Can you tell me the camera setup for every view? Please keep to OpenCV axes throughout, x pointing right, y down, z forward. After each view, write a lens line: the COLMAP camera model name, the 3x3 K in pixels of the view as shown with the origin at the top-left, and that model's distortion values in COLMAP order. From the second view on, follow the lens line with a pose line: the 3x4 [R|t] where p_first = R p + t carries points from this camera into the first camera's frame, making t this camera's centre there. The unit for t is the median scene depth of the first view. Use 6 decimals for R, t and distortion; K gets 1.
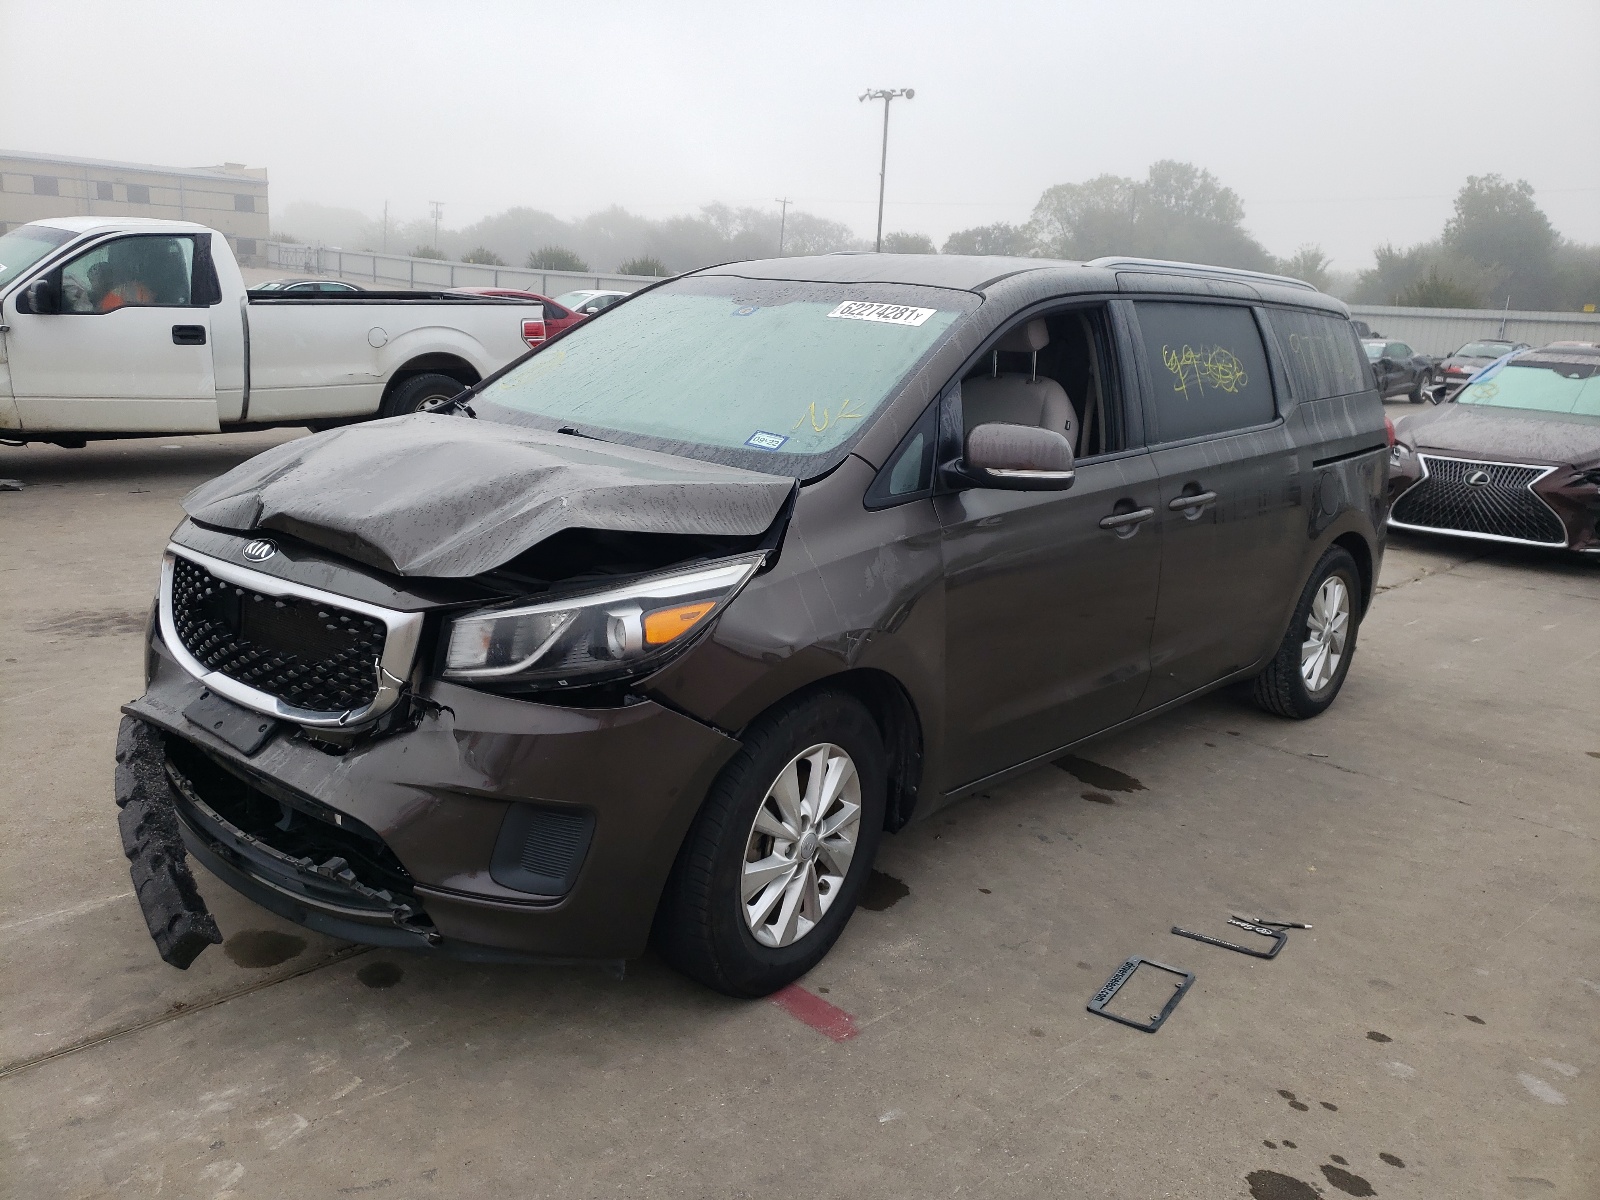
lens RADIAL K [[1196.5, 0, 800.0], [0, 1196.5, 600.0], [0, 0, 1]] dist [0.033081, 0.000152]
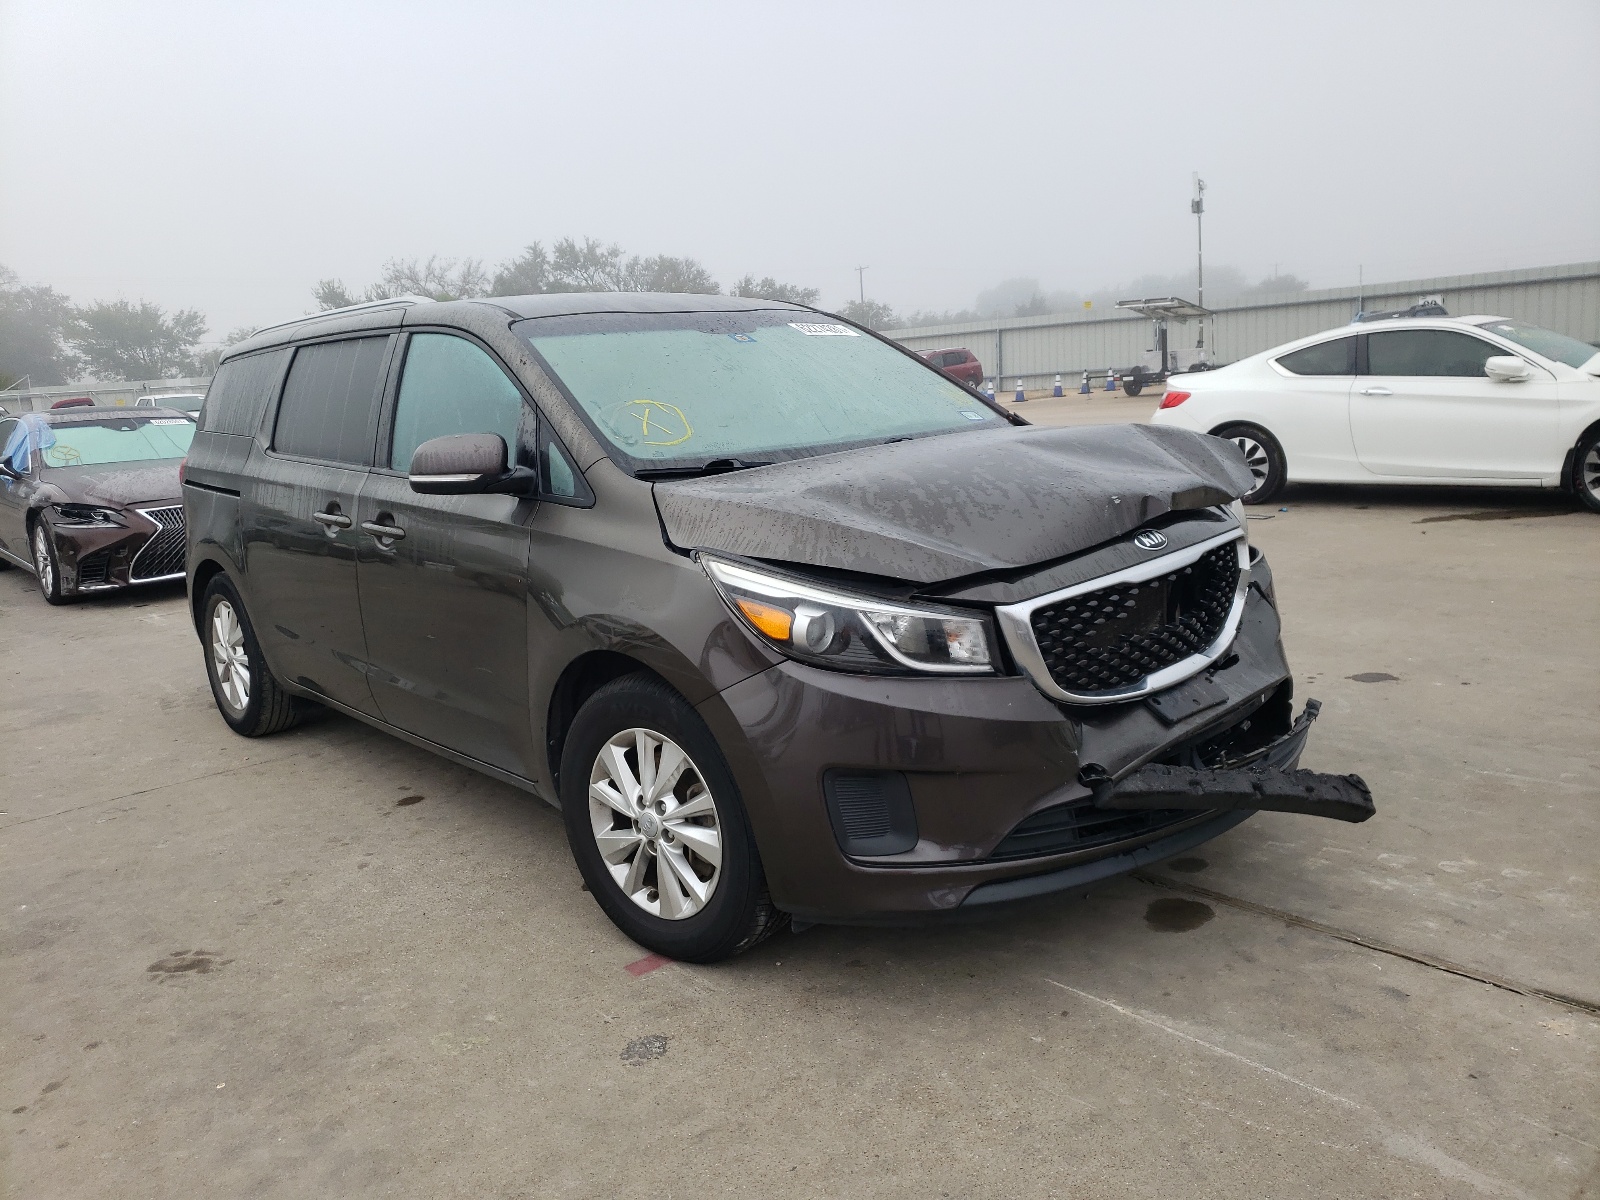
lens RADIAL K [[1204.4, 0, 800.0], [0, 1204.4, 600.0], [0, 0, 1]] dist [0.091694, -0.002238]
pose [[0.070708, -0.231751, 0.970202, -1.547187], [0.300754, 0.932327, 0.200785, -0.305100], [-0.951077, 0.277595, 0.135623, 1.176666]]
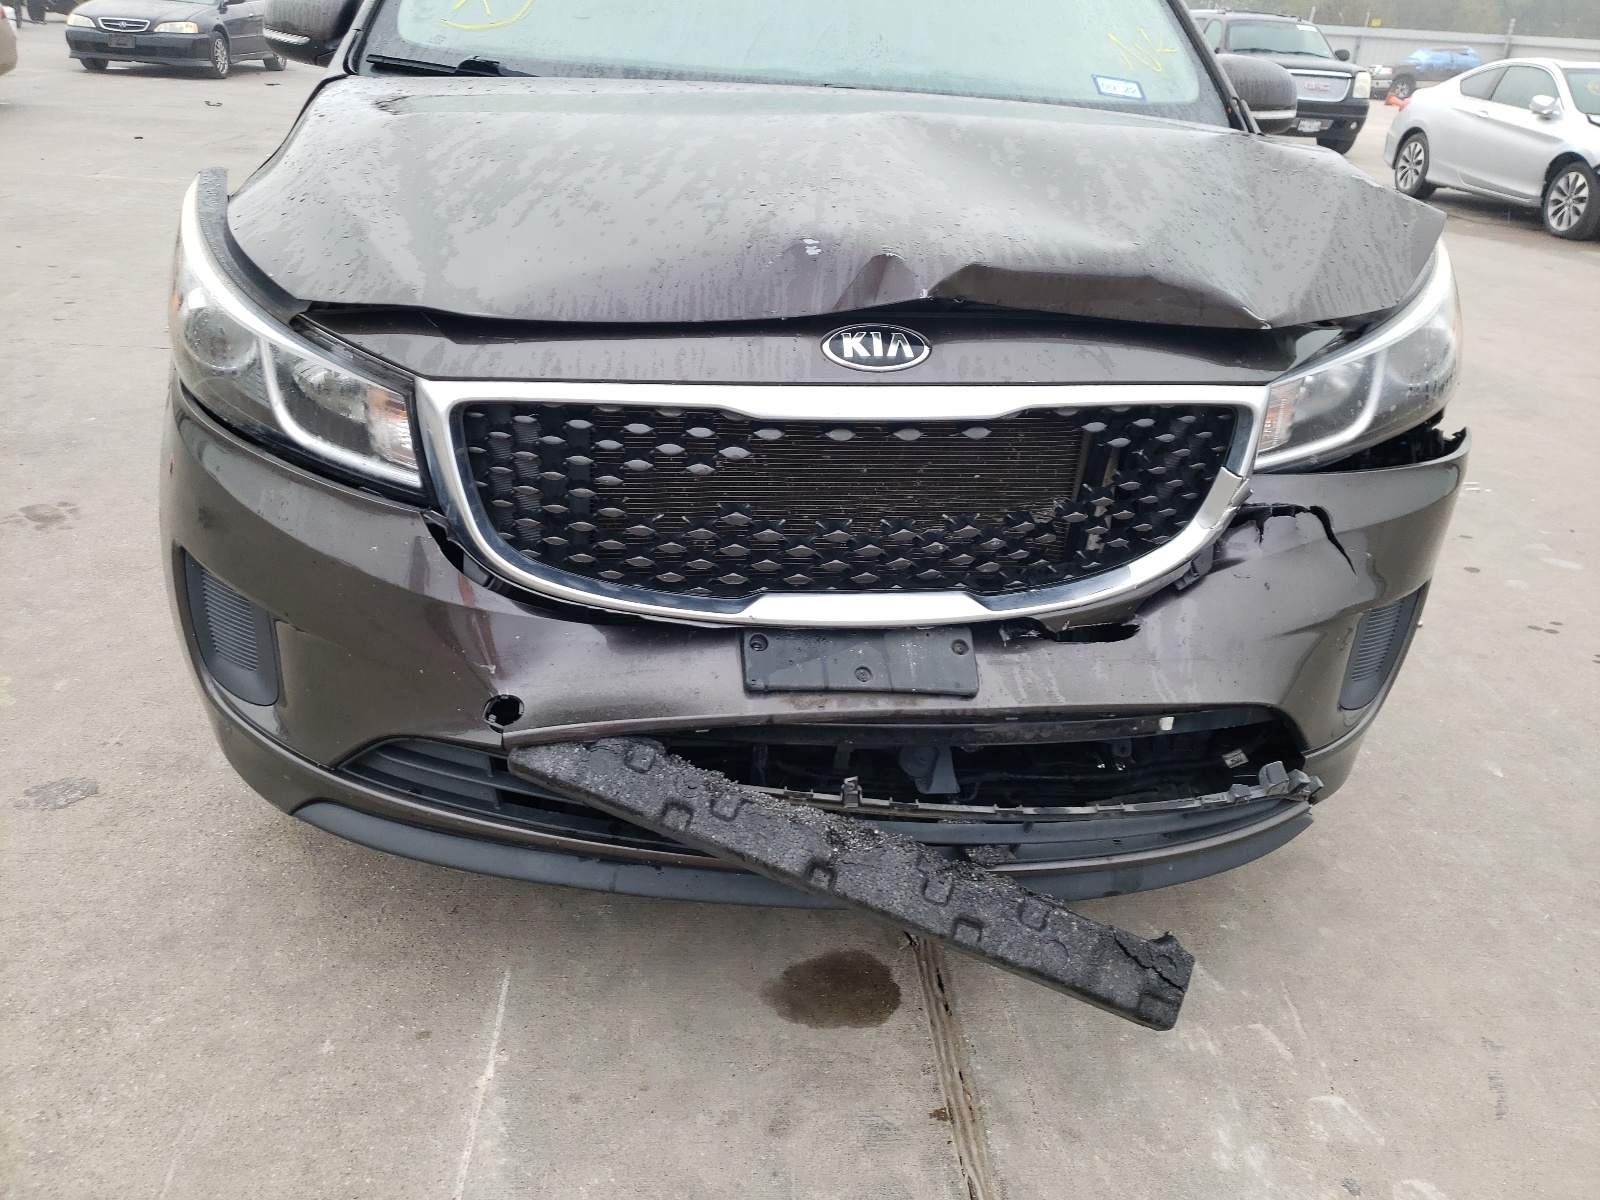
lens RADIAL K [[1204.4, 0, 800.0], [0, 1204.4, 600.0], [0, 0, 1]] dist [0.091694, -0.002238]
pose [[0.653985, -0.321609, 0.684742, -0.884442], [0.137717, 0.940624, 0.310260, -0.108122], [-0.743866, -0.108605, 0.659445, 0.663853]]
